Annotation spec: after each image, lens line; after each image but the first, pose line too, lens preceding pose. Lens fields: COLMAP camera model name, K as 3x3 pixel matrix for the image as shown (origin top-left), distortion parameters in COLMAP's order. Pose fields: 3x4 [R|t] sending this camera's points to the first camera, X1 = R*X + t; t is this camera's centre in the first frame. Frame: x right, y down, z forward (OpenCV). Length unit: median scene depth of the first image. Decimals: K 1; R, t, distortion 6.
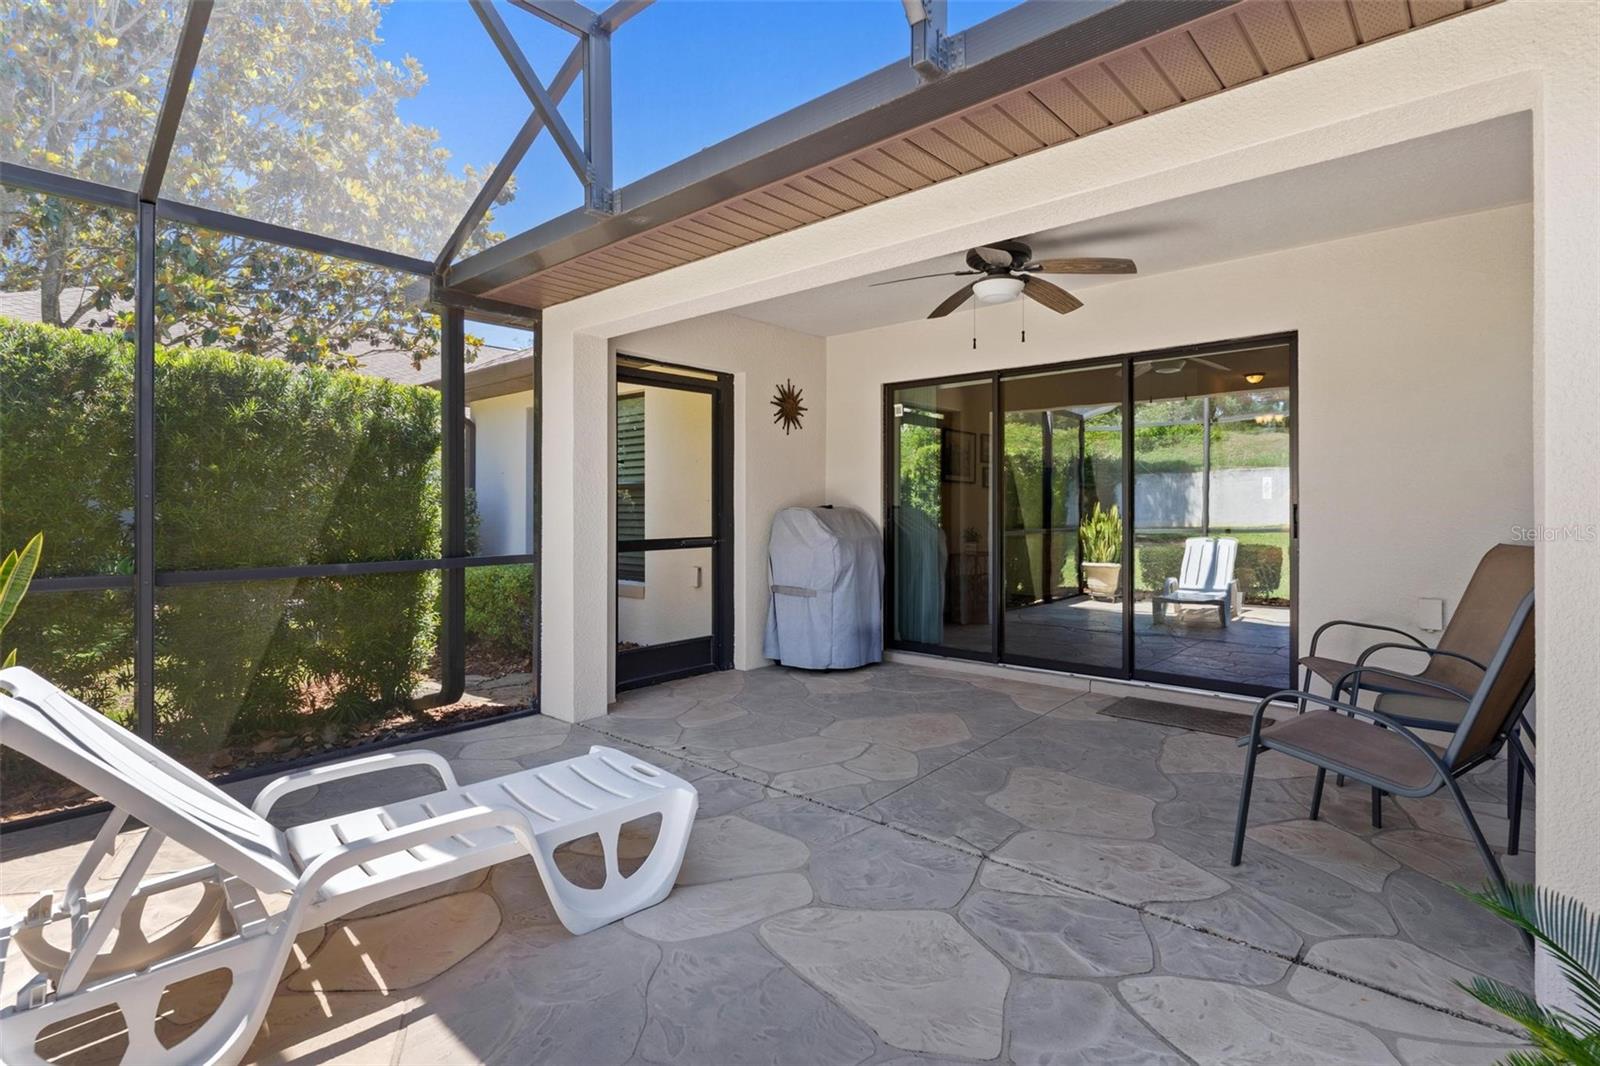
lens RADIAL K [[773.9, 0, 793.0], [0, 773.9, 523.9], [0, 0, 1]] dist [-0.006484, 0.000365]
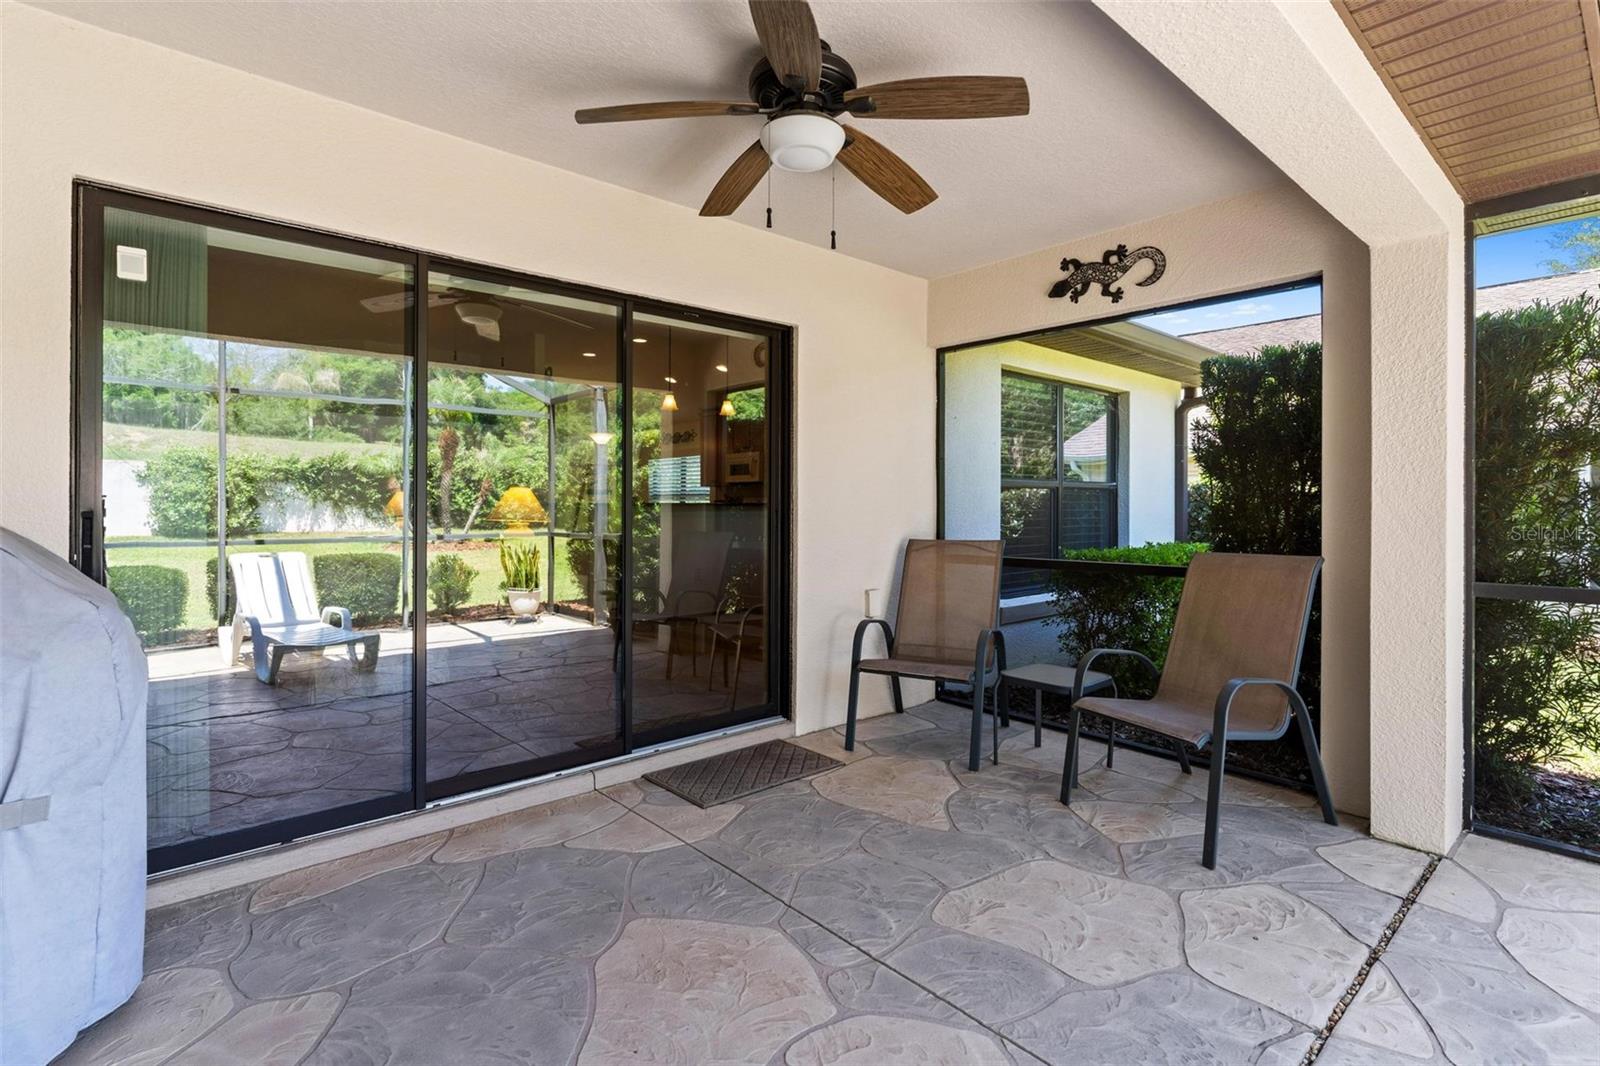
lens RADIAL K [[773.9, 0, 779.2], [0, 773.9, 498.3], [0, 0, 1]] dist [-0.006484, 0.000365]
pose [[0.129387, 0.002900, 0.991590, -0.405272], [0.028363, 0.999576, -0.006624, -0.042518], [-0.991188, 0.028981, 0.129250, 1.134665]]
